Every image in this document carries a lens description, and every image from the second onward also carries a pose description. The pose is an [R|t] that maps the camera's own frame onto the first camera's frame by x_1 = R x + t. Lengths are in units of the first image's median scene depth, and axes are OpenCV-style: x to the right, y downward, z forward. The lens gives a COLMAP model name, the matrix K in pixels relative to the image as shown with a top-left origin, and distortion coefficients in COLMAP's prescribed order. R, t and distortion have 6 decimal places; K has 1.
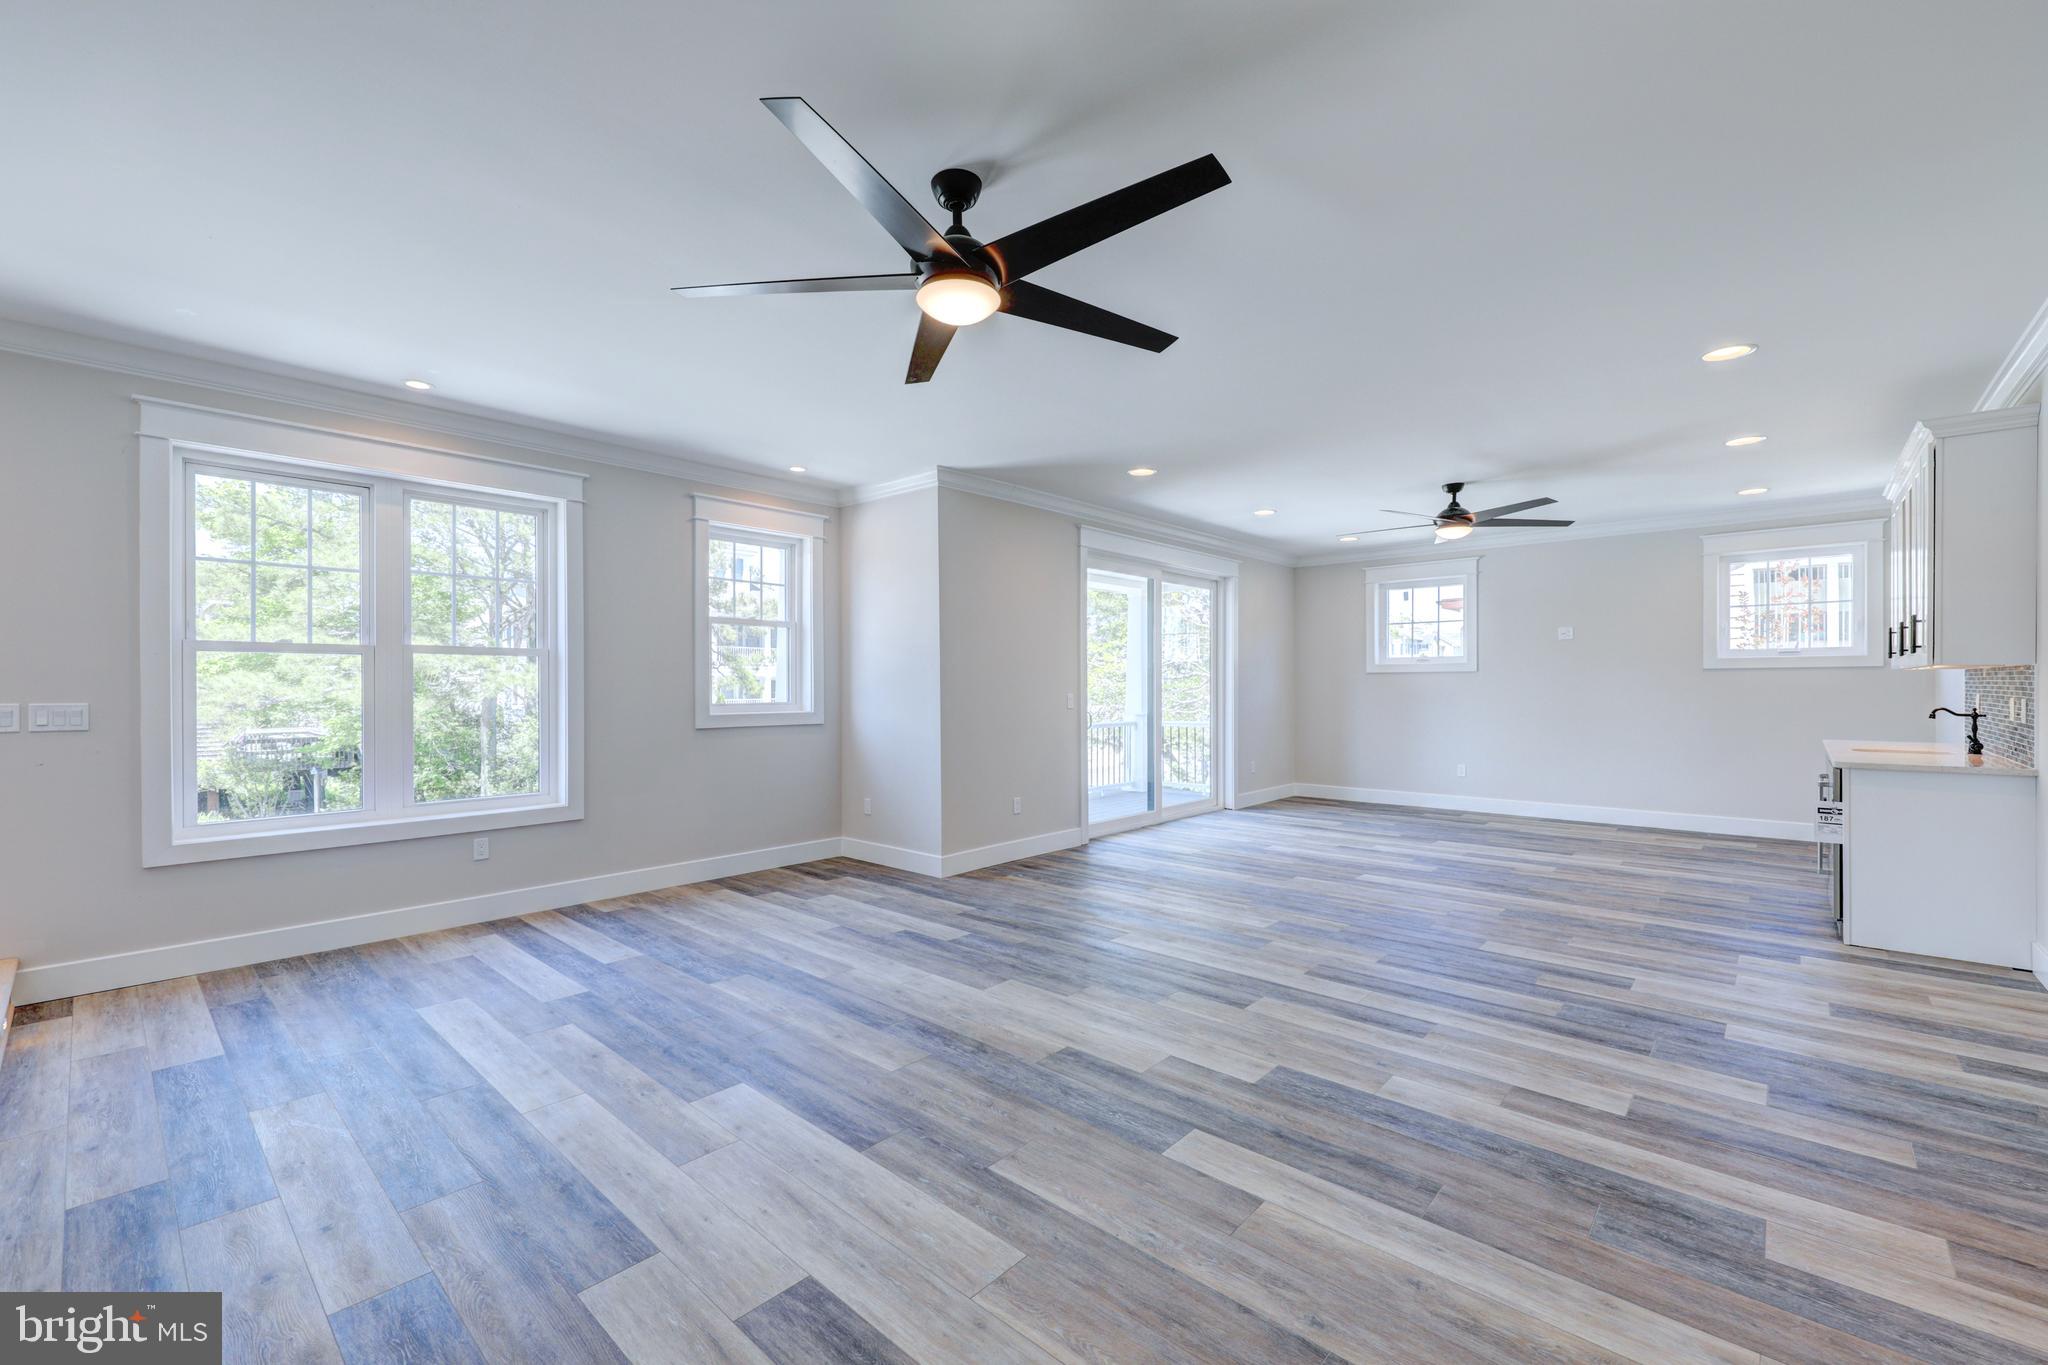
lens RADIAL K [[828.9, 0, 1028.0], [0, 828.9, 686.7], [0, 0, 1]] dist [0.006151, -0.001778]
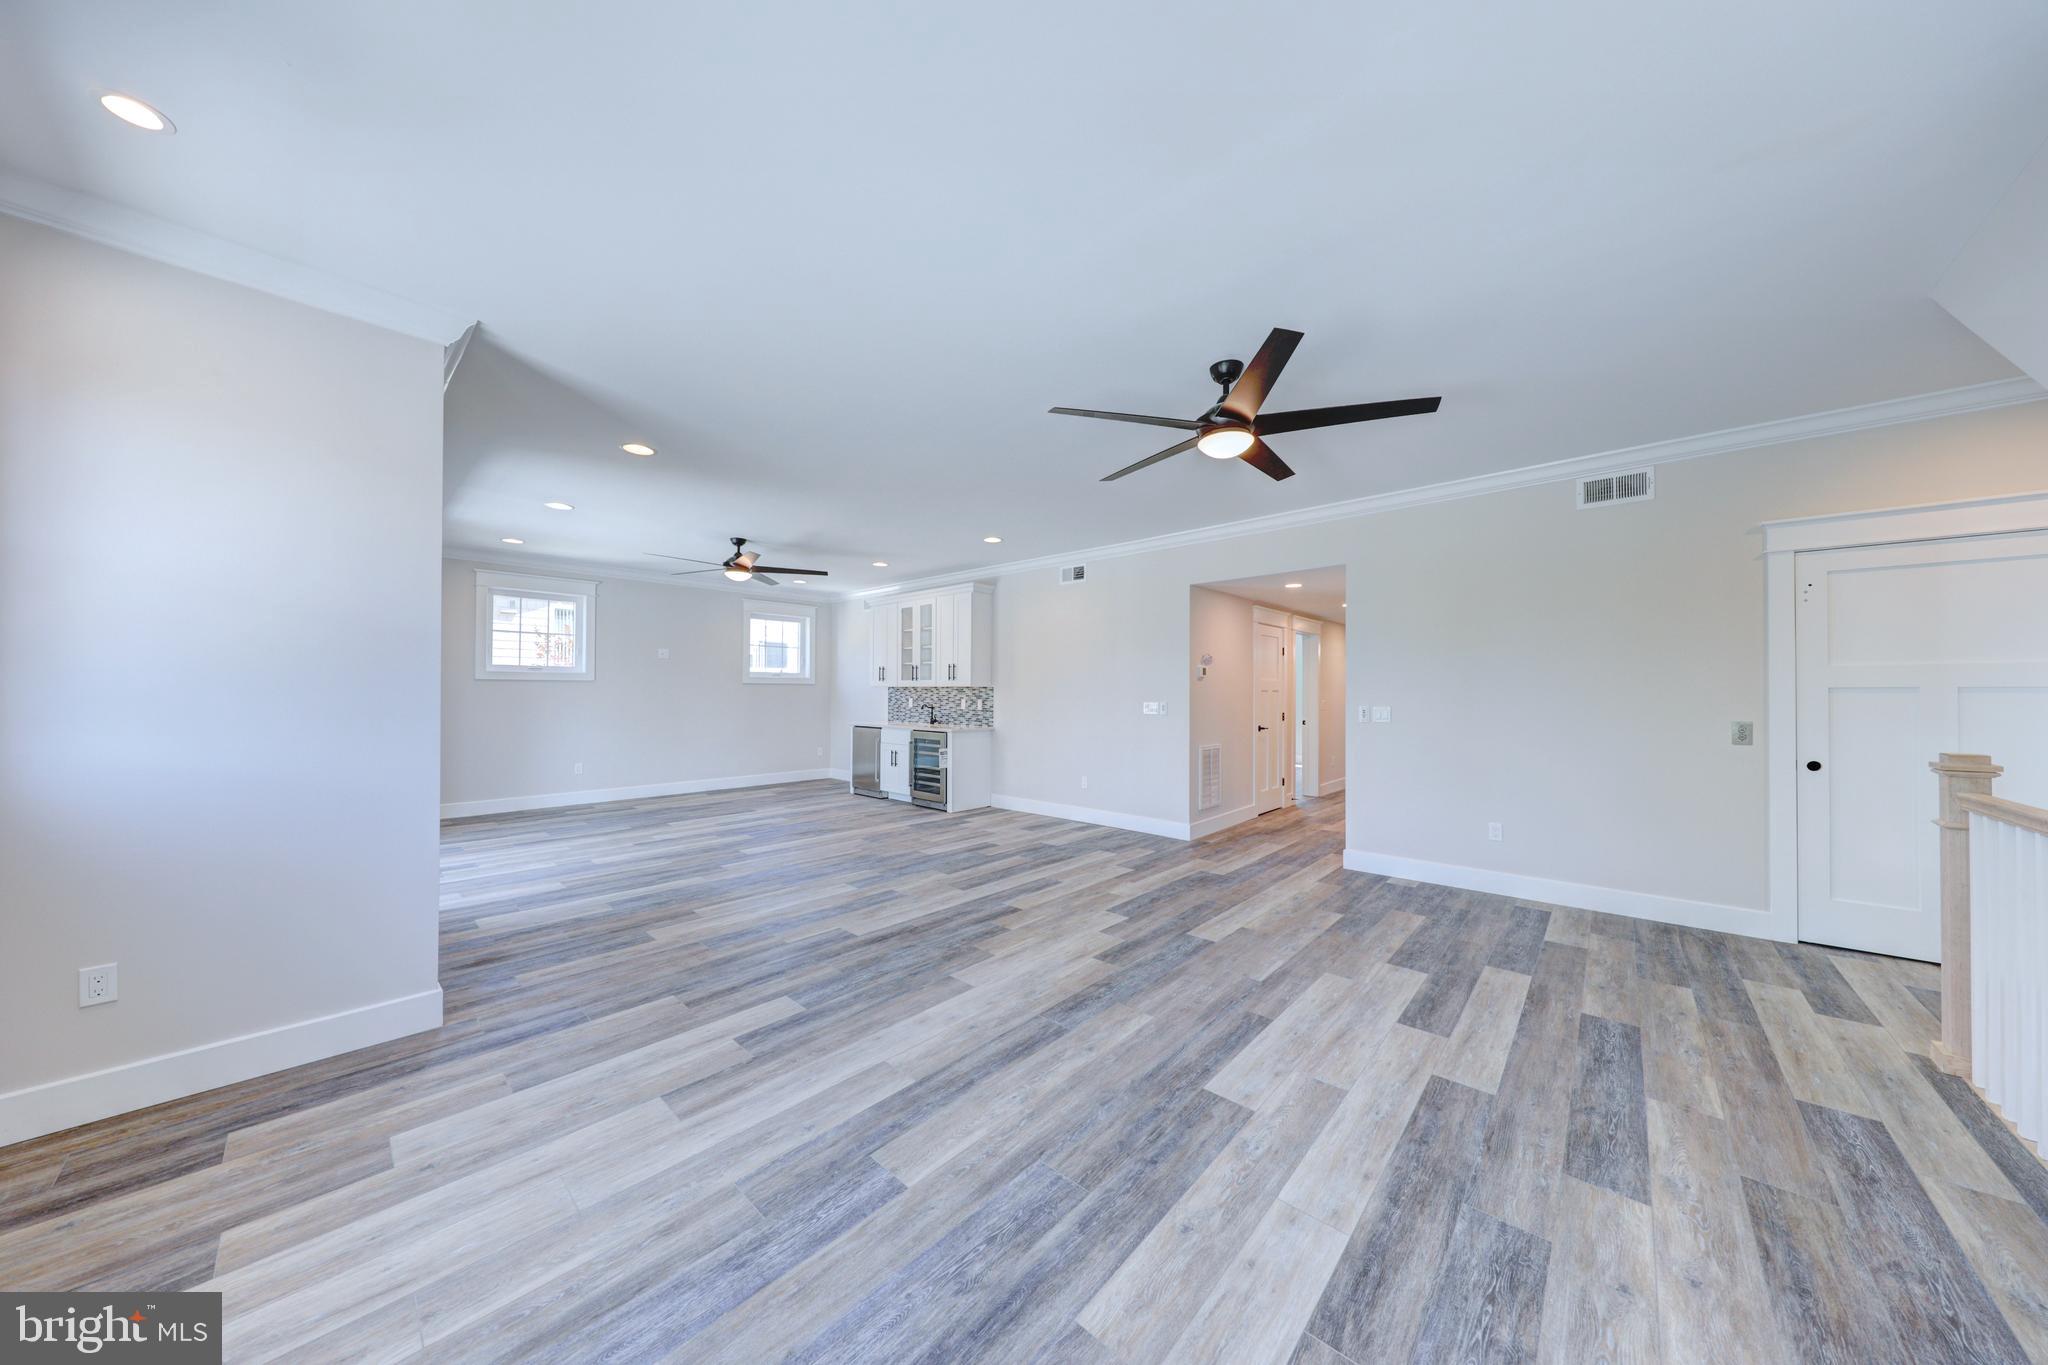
lens RADIAL K [[668.4, 0, 1020.7], [0, 668.4, 685.3], [0, 0, 1]] dist [0.000112, -0.000617]
pose [[0.004499, 0.014756, 0.999881, -1.005547], [-0.002344, 0.999889, -0.014746, 0.000572], [-0.999987, -0.002277, 0.004533, 1.054169]]
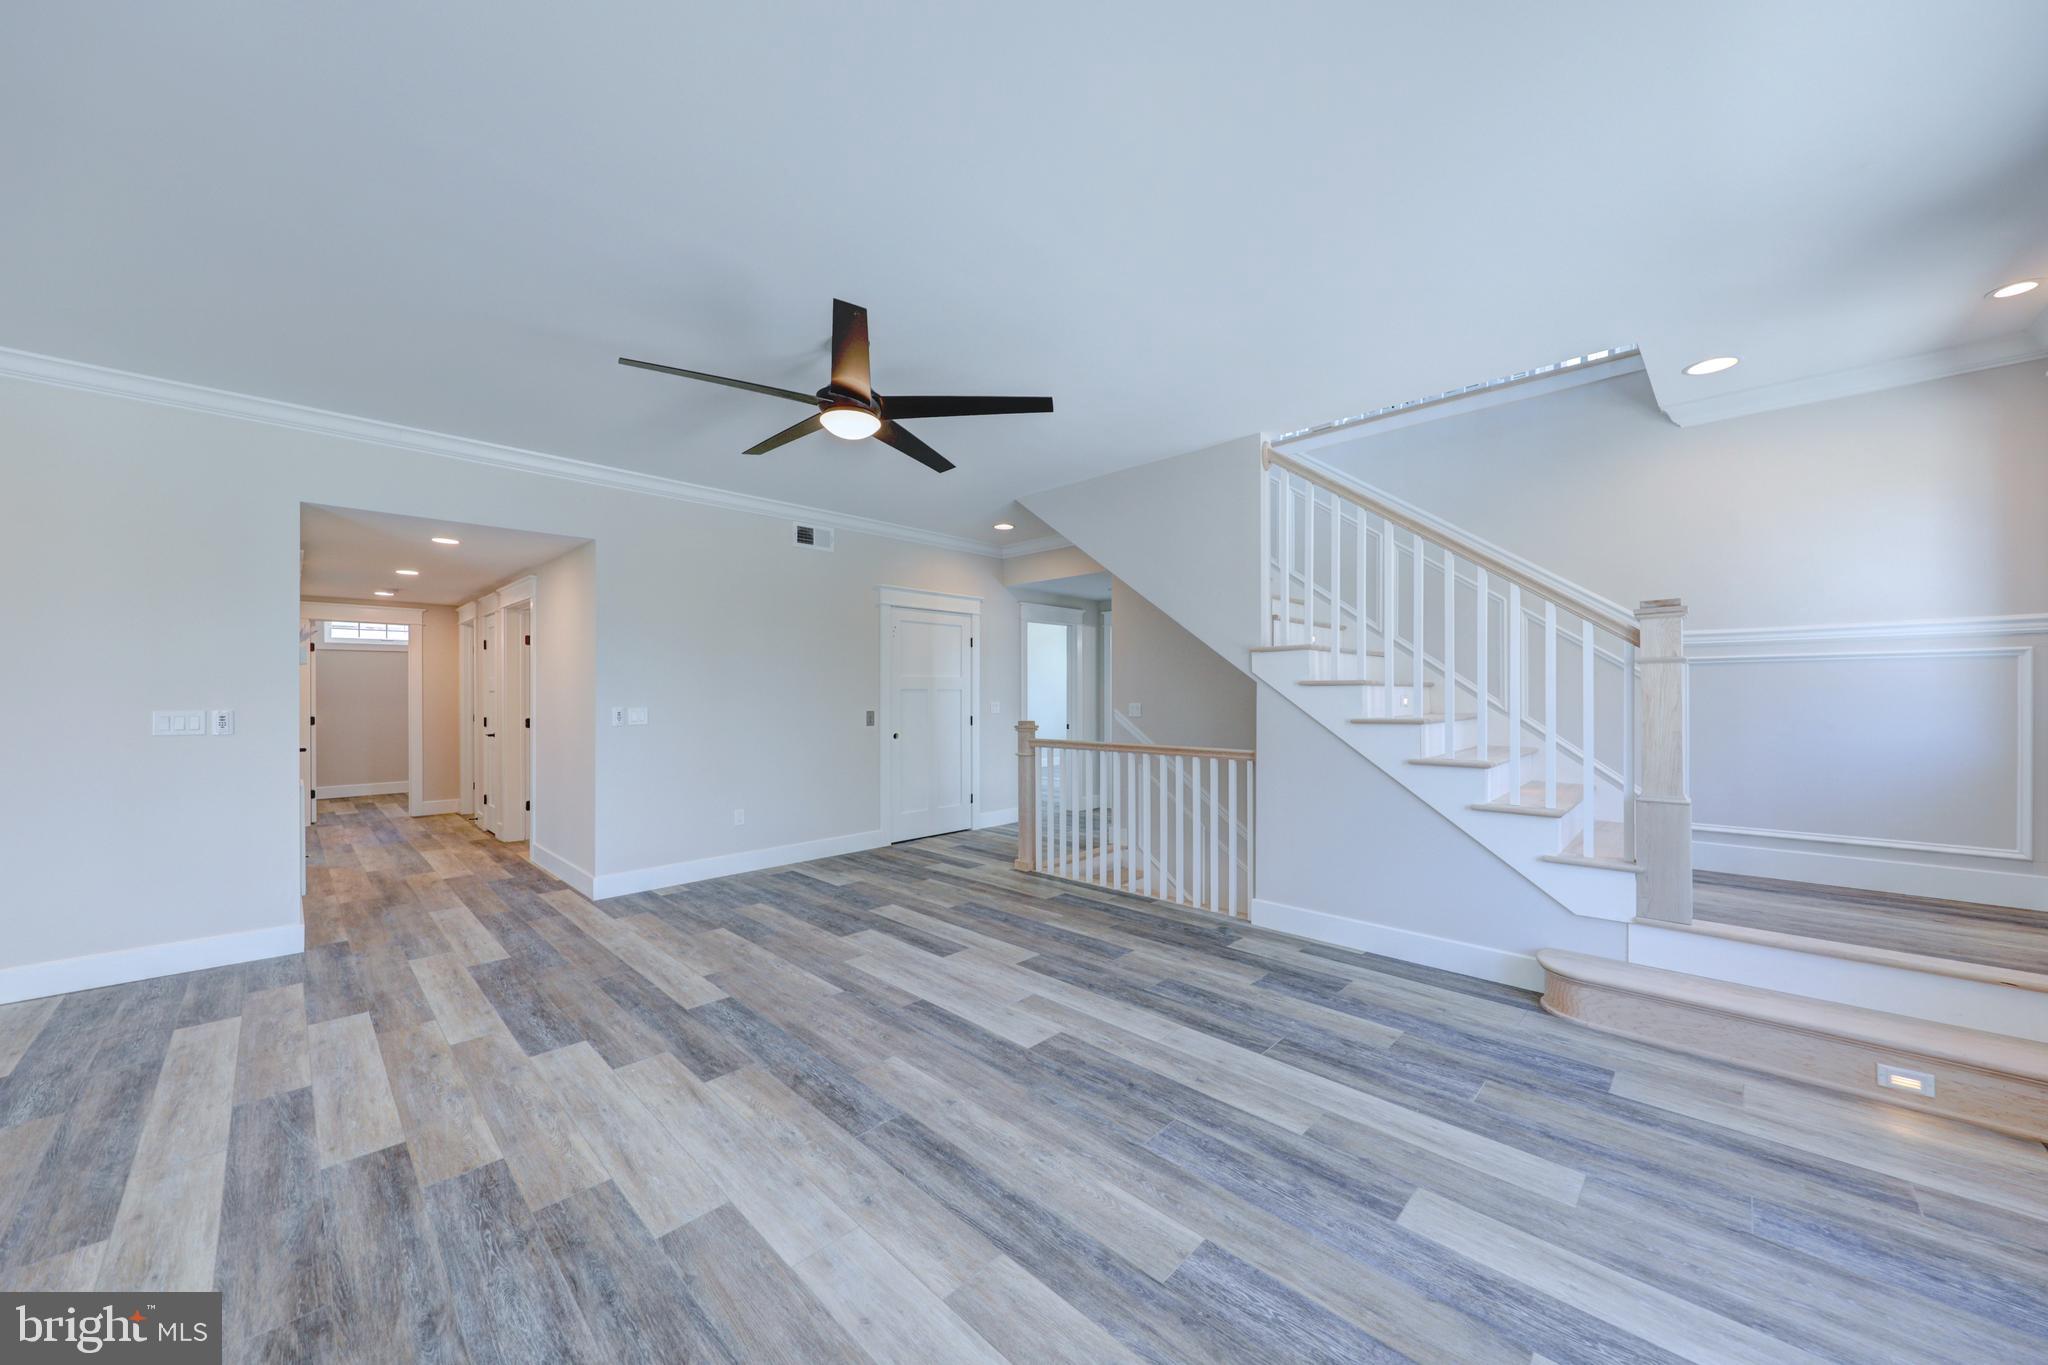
lens RADIAL K [[707.6, 0, 1031.8], [0, 707.6, 695.3], [0, 0, 1]] dist [0.004600, -0.000309]
pose [[-0.999541, 0.003455, 0.030096, -0.327741], [0.003590, 0.999984, 0.004422, -0.004832], [-0.030080, 0.004528, -0.999537, 1.691375]]
